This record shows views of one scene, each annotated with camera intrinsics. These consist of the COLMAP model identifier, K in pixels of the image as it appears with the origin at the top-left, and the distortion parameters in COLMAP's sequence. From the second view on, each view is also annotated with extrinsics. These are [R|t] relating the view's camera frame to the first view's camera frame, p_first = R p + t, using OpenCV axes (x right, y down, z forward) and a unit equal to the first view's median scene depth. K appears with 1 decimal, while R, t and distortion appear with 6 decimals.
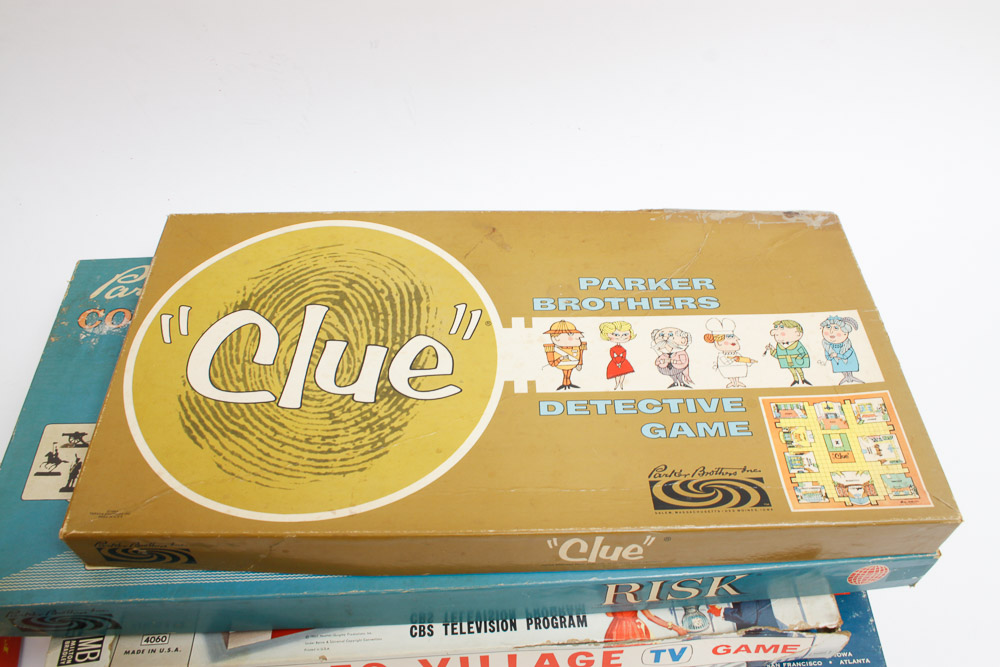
lens RADIAL K [[836.1, 0, 500.0], [0, 836.1, 333.5], [0, 0, 1]] dist [-0.166387, 0.134290]
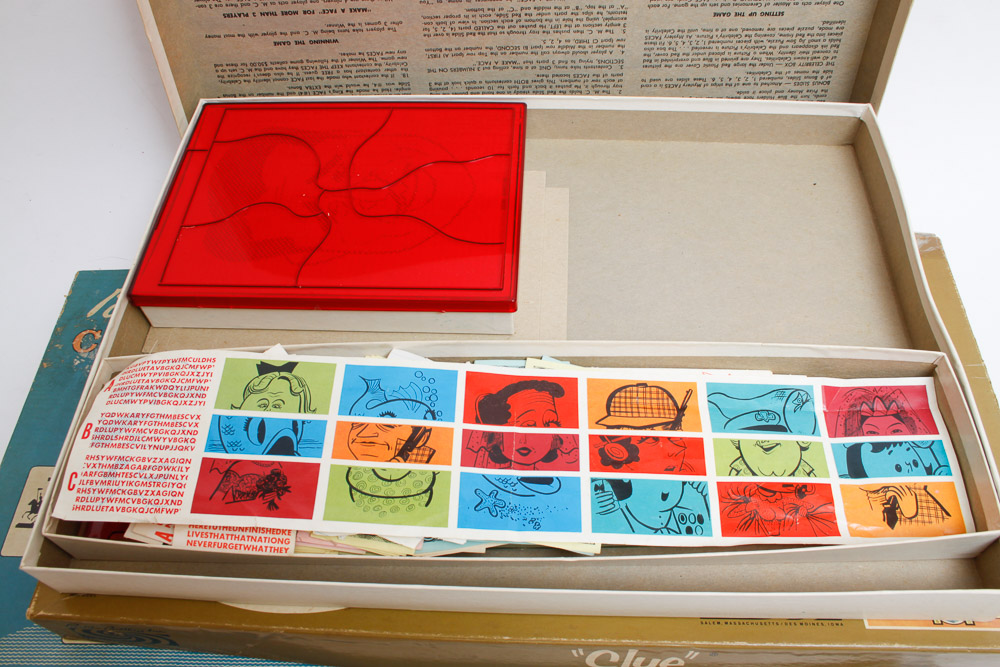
lens RADIAL K [[836.1, 0, 500.0], [0, 836.1, 333.5], [0, 0, 1]] dist [-0.166387, 0.134290]
pose [[0.996074, 0.029104, -0.083606, 0.043701], [-0.022457, 0.996592, 0.079373, -0.141067], [0.085631, -0.077183, 0.993333, 0.174483]]
